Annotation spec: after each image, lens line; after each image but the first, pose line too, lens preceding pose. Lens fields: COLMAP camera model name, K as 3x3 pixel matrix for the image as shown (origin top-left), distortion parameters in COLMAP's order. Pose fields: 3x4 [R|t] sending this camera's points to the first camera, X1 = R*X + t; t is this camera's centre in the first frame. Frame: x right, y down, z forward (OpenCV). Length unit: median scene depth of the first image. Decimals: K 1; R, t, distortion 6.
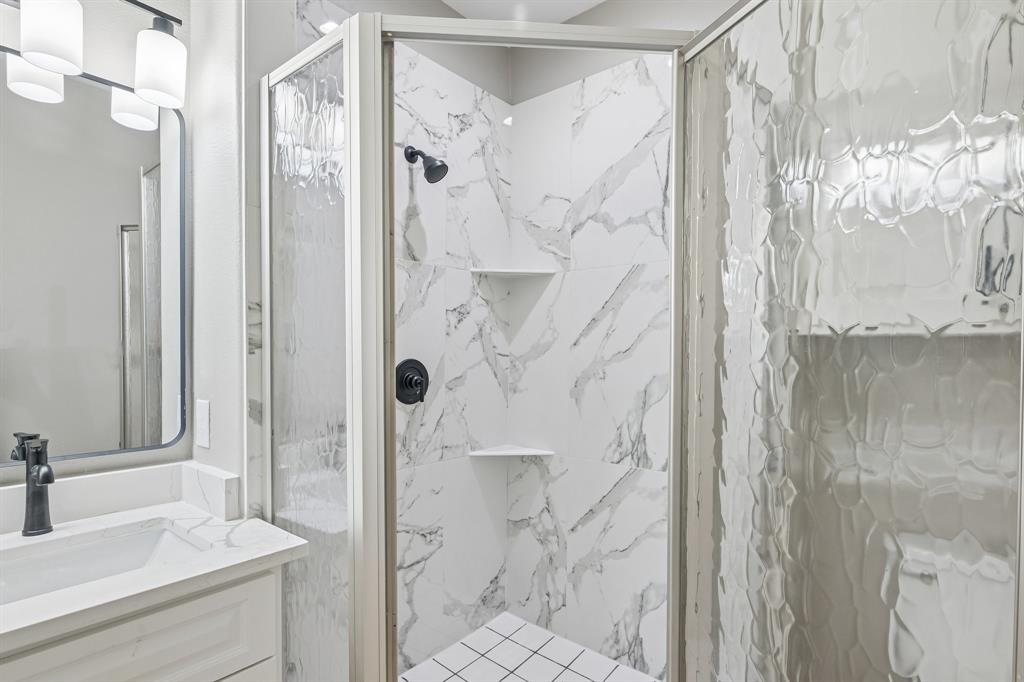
lens RADIAL K [[517.5, 0, 514.2], [0, 517.5, 360.3], [0, 0, 1]] dist [0.002276, 0.000475]
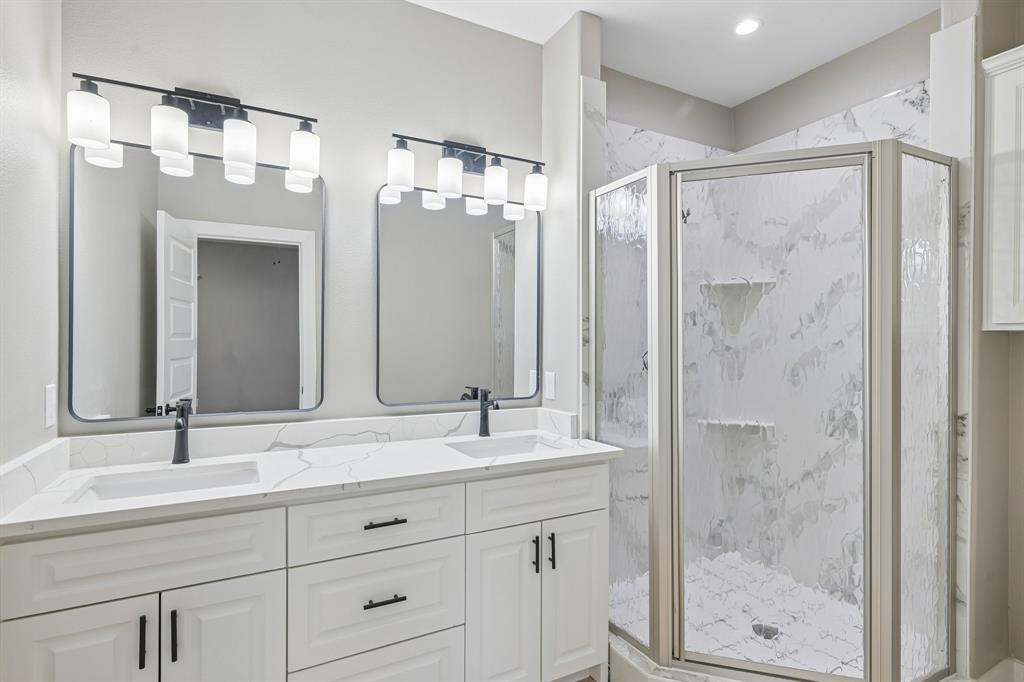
lens RADIAL K [[512.3, 0, 512.0], [0, 512.3, 341.0], [0, 0, 1]] dist [-0.000667, -0.000379]
pose [[0.925062, -0.003873, -0.379796, -0.067249], [-0.005571, 0.999702, -0.023763, 0.013810], [0.379775, 0.024098, 0.924765, -0.719223]]
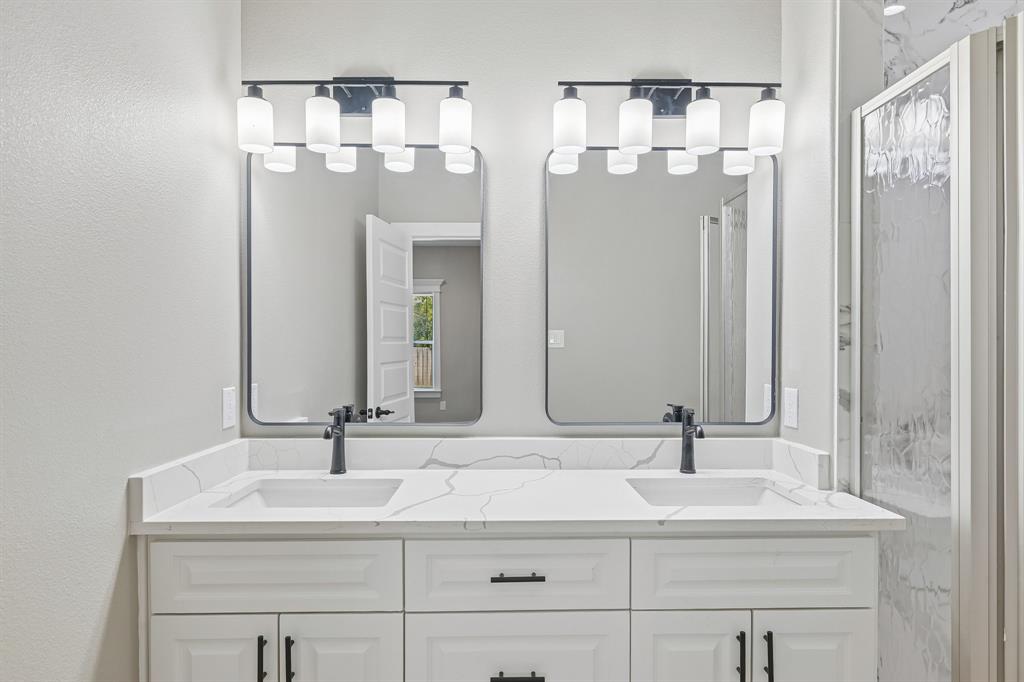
lens RADIAL K [[579.4, 0, 511.6], [0, 579.4, 351.8], [0, 0, 1]] dist [-0.002961, -0.000164]
pose [[0.653313, 0.002218, -0.757085, -0.007615], [-0.011351, 0.999912, -0.006866, 0.009161], [0.757003, 0.013079, 0.653280, -0.407969]]
